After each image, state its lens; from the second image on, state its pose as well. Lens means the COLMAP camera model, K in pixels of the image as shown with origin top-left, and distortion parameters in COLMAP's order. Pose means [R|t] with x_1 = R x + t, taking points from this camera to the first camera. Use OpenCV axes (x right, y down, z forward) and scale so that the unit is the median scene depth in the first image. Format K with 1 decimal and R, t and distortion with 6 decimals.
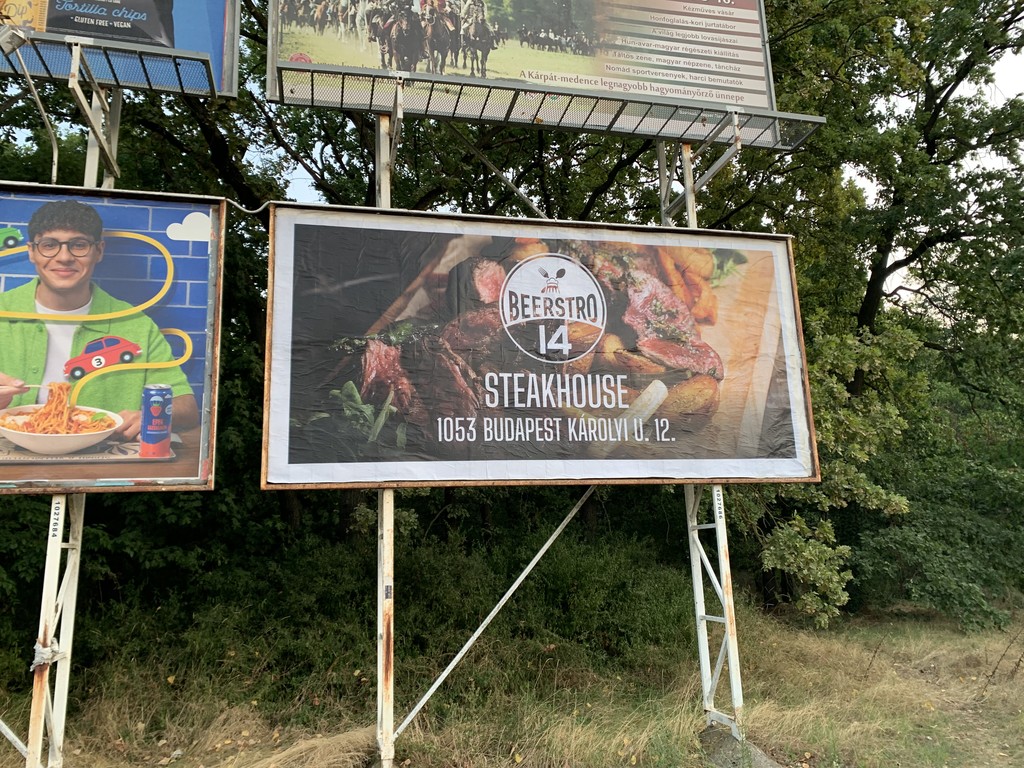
lens RADIAL K [[763.5, 0, 502.9], [0, 763.5, 381.1], [0, 0, 1]] dist [0.061407, -0.076099]
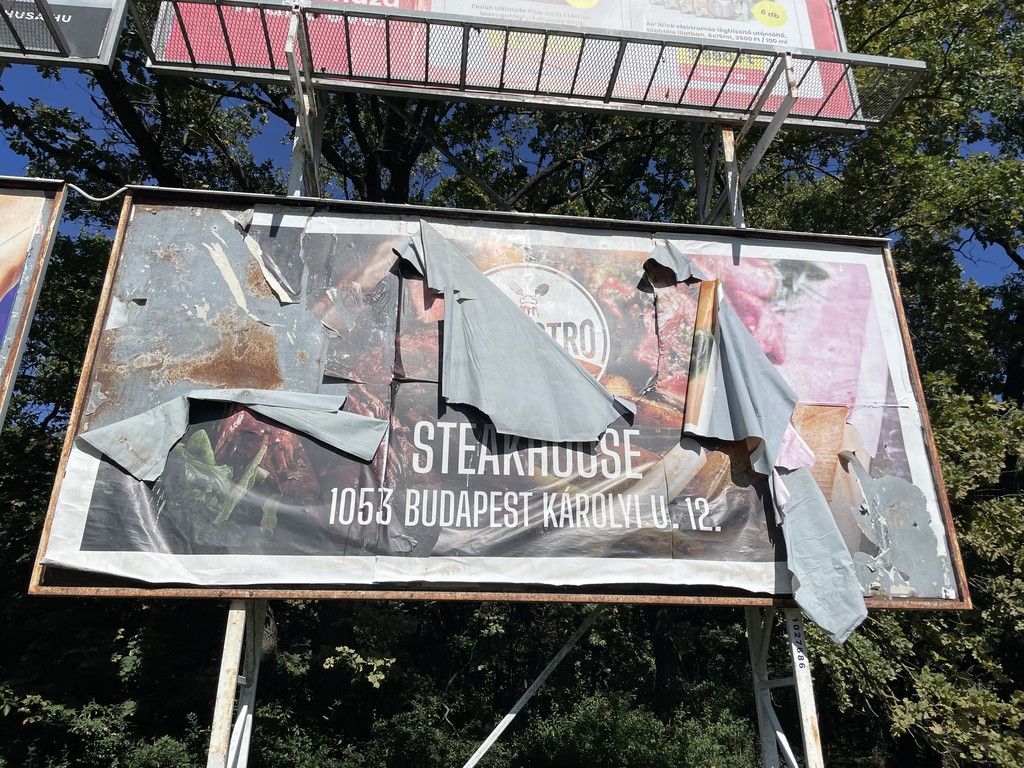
lens RADIAL K [[775.8, 0, 527.7], [0, 775.8, 387.7], [0, 0, 1]] dist [0.088189, -0.154536]
pose [[0.994202, -0.017176, -0.106147, 0.140703], [-0.003233, 0.981939, -0.189170, 0.084032], [0.107479, 0.188417, 0.976190, 0.345627]]
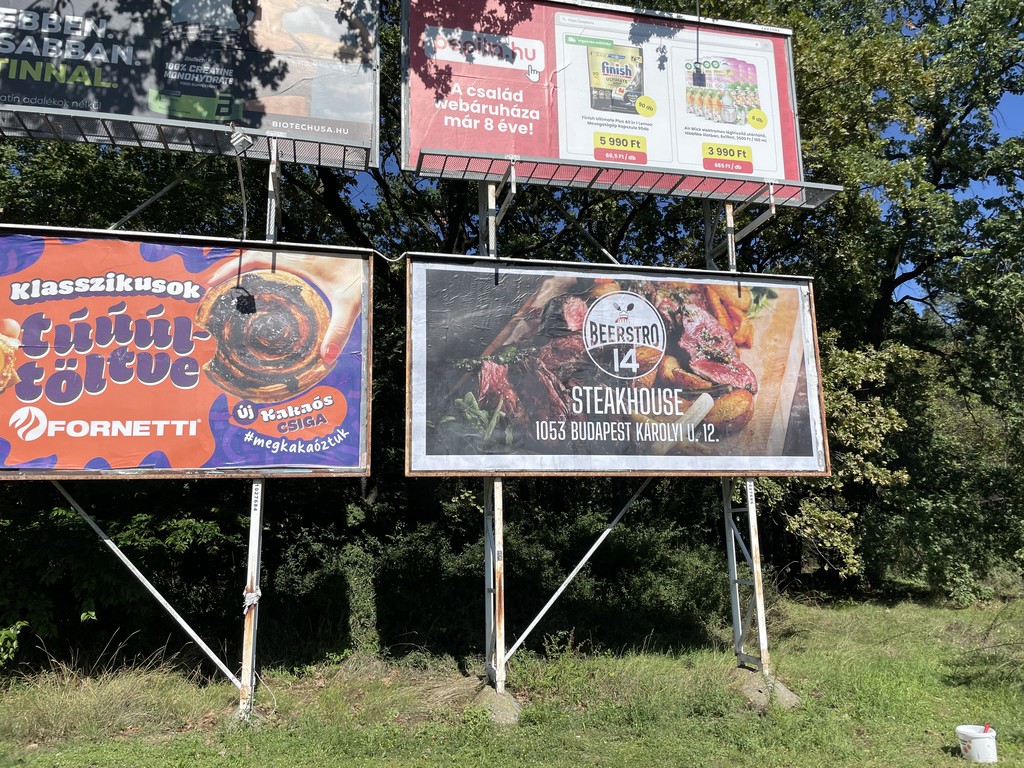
lens RADIAL K [[761.8, 0, 527.1], [0, 761.8, 384.2], [0, 0, 1]] dist [0.037337, -0.005117]
pose [[0.999884, 0.011402, 0.010138, -0.108570], [-0.011661, 0.999597, 0.025875, -0.045695], [-0.009839, -0.025990, 0.999614, -0.263433]]
